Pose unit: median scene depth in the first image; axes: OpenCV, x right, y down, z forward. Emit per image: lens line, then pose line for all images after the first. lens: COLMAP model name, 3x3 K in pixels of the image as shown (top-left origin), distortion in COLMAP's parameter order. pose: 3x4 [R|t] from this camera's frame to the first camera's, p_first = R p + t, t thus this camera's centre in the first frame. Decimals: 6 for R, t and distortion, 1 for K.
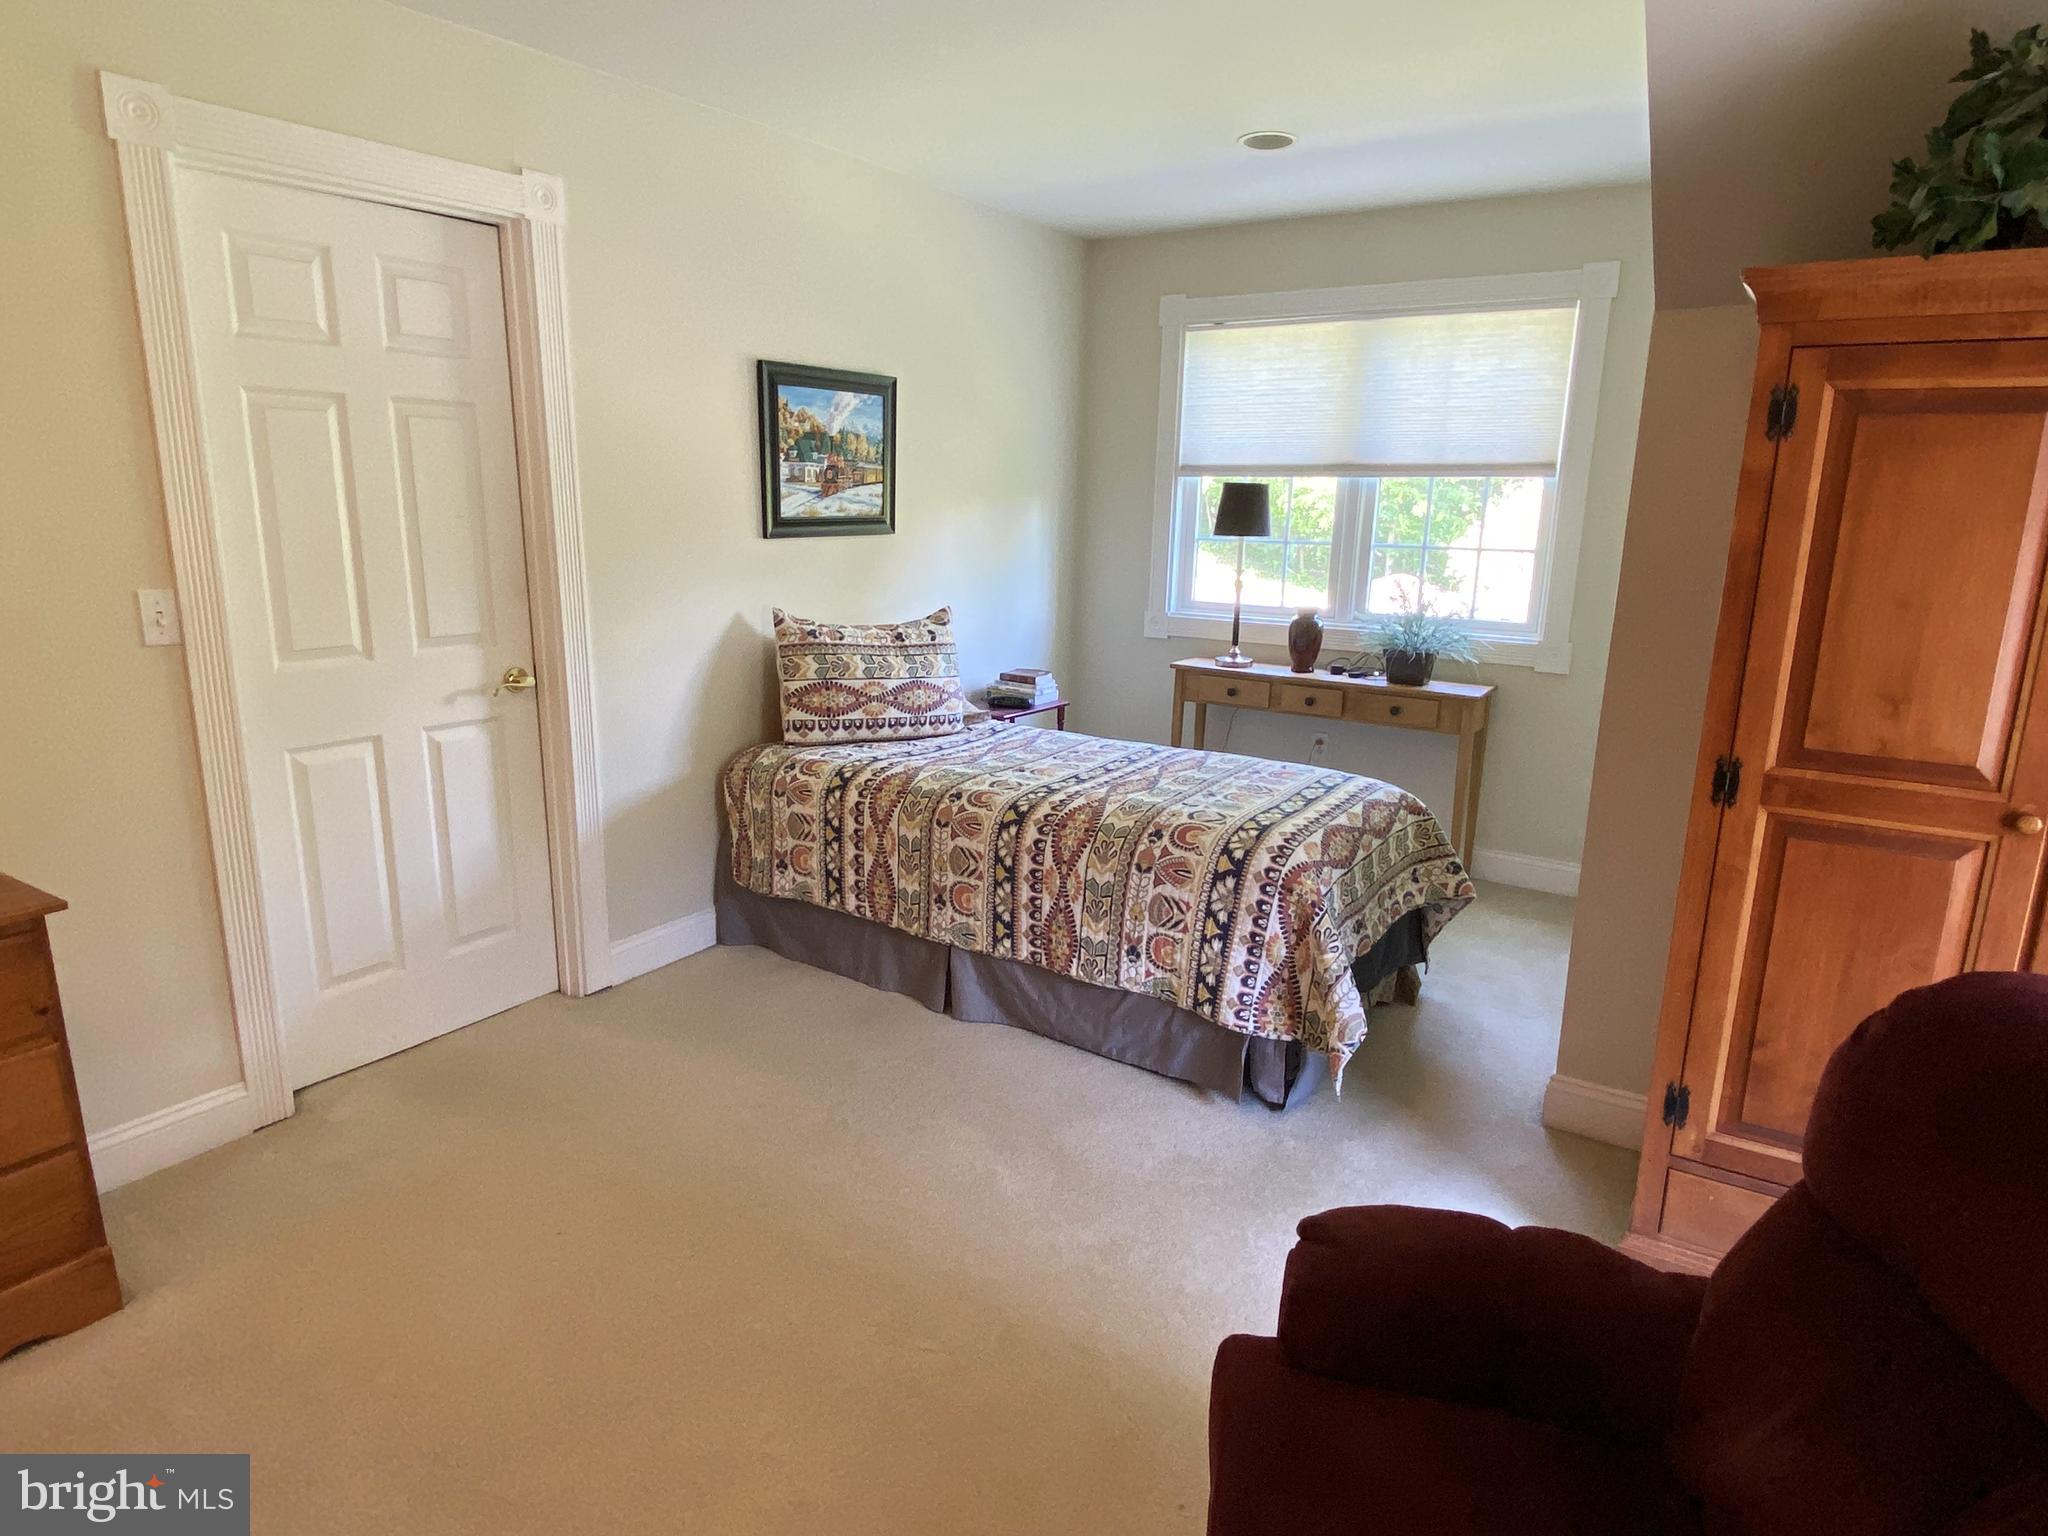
lens RADIAL K [[1232.3, 0, 1024.0], [0, 1232.3, 768.0], [0, 0, 1]] dist [0.059643, -0.001603]
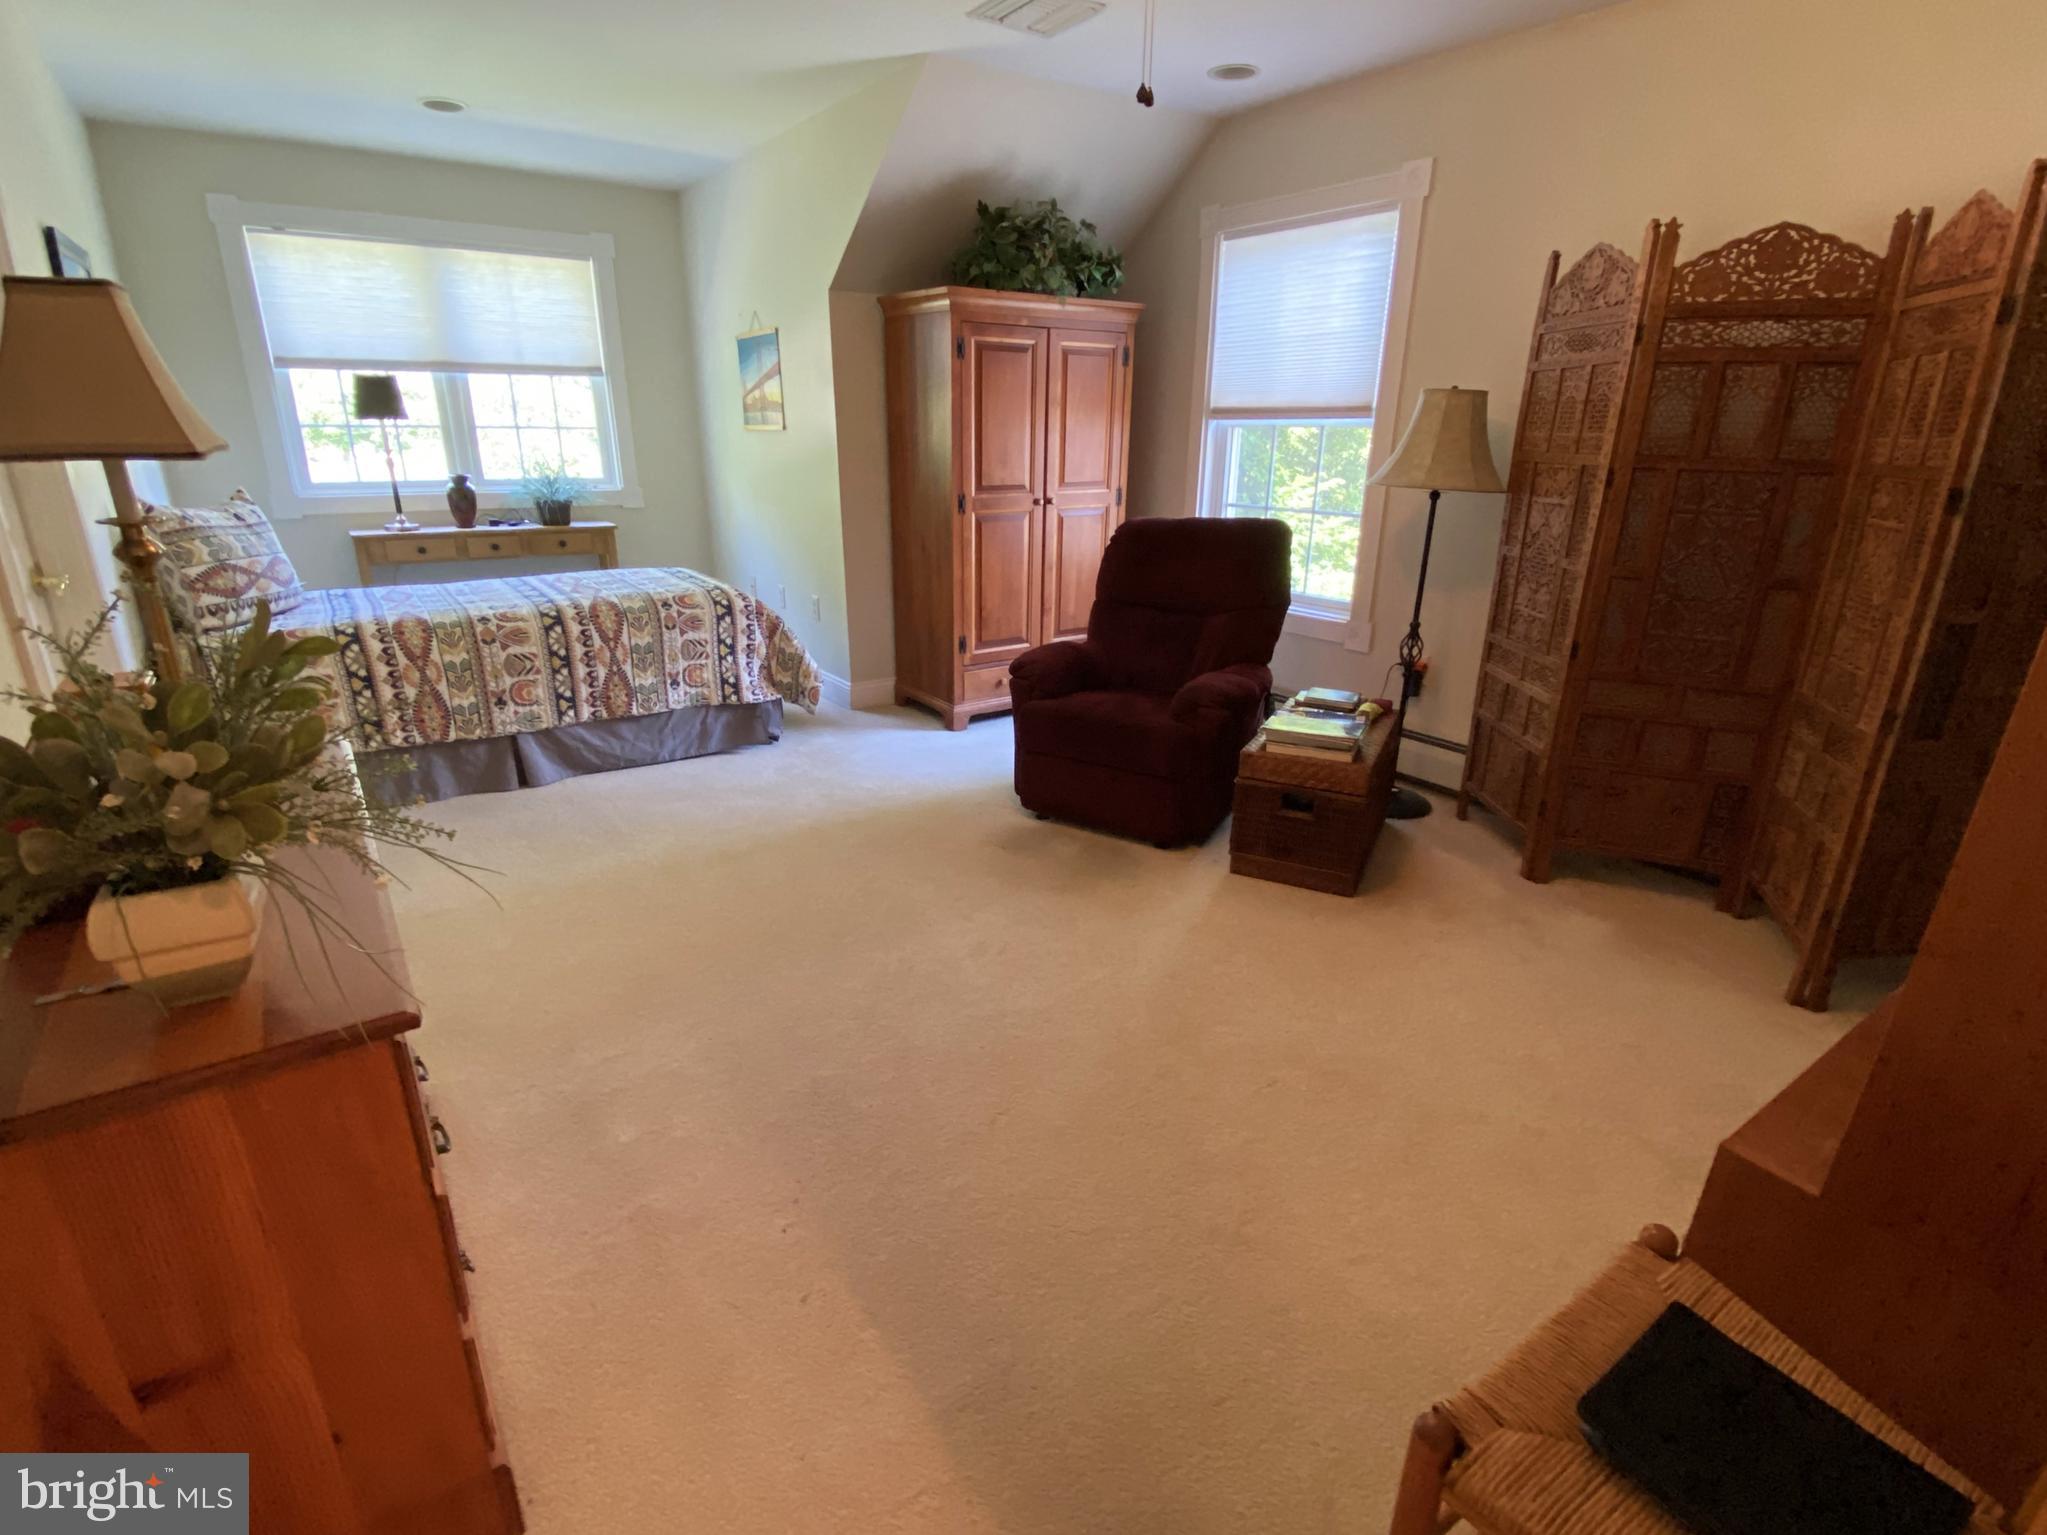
lens RADIAL K [[1019.6, 0, 1023.5], [0, 1019.6, 767.5], [0, 0, 1]] dist [-0.002309, -0.001437]
pose [[0.381196, -0.310398, 0.870829, -0.832274], [0.200930, 0.947252, 0.249683, 0.016470], [-0.902395, 0.079798, 0.423457, 0.061797]]
